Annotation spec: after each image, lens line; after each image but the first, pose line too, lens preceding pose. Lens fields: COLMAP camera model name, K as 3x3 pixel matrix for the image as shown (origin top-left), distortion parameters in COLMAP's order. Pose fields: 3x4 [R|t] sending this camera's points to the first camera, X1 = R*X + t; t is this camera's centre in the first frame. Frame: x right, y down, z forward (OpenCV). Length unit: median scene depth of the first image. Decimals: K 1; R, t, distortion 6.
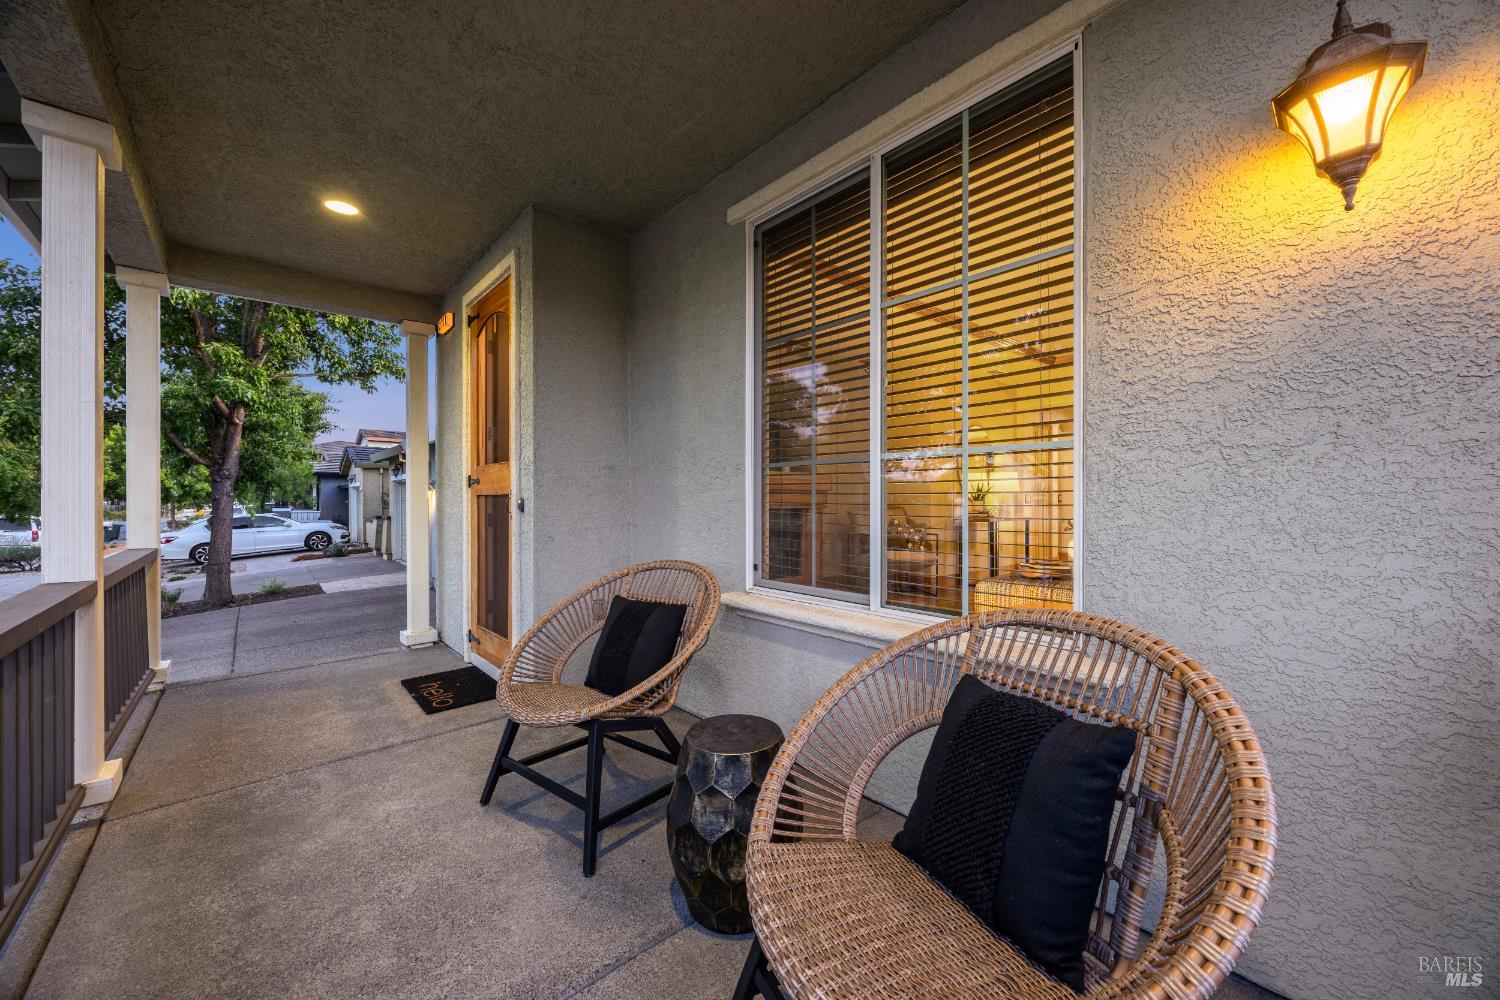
lens RADIAL K [[569.9, 0, 759.6], [0, 569.9, 504.5], [0, 0, 1]] dist [0.000001, -0.000655]
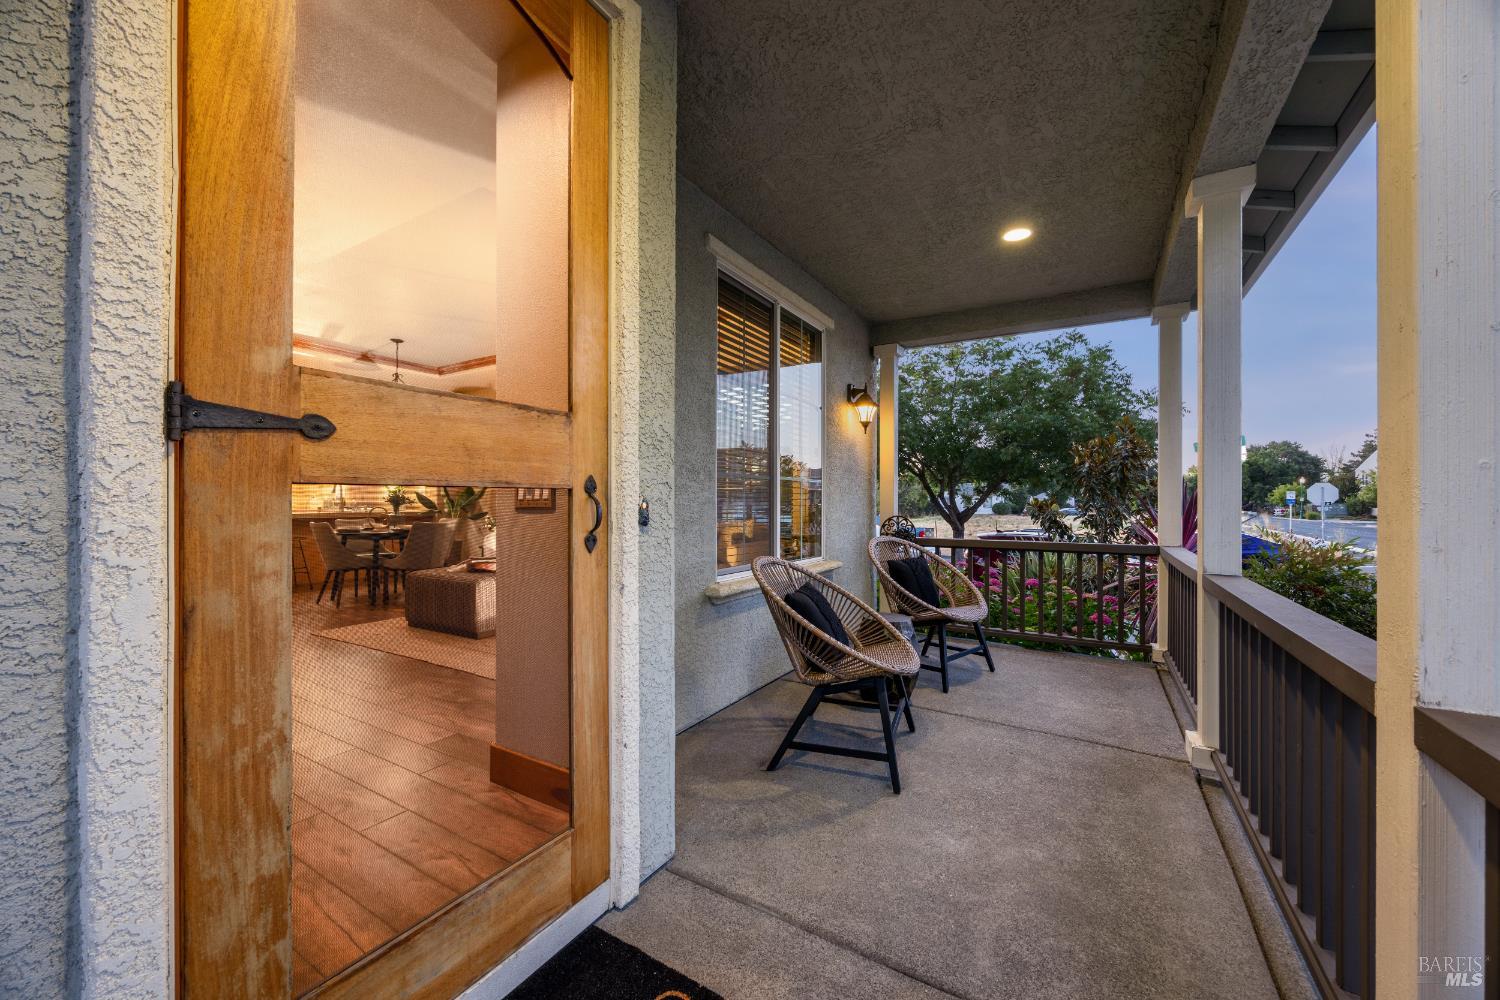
lens RADIAL K [[569.9, 0, 757.7], [0, 569.9, 499.9], [0, 0, 1]] dist [0.000001, -0.000655]
pose [[-0.307105, -0.002127, 0.951673, -1.379470], [-0.001988, 0.999997, 0.001594, -0.015263], [-0.951673, -0.001402, -0.307109, 1.538754]]
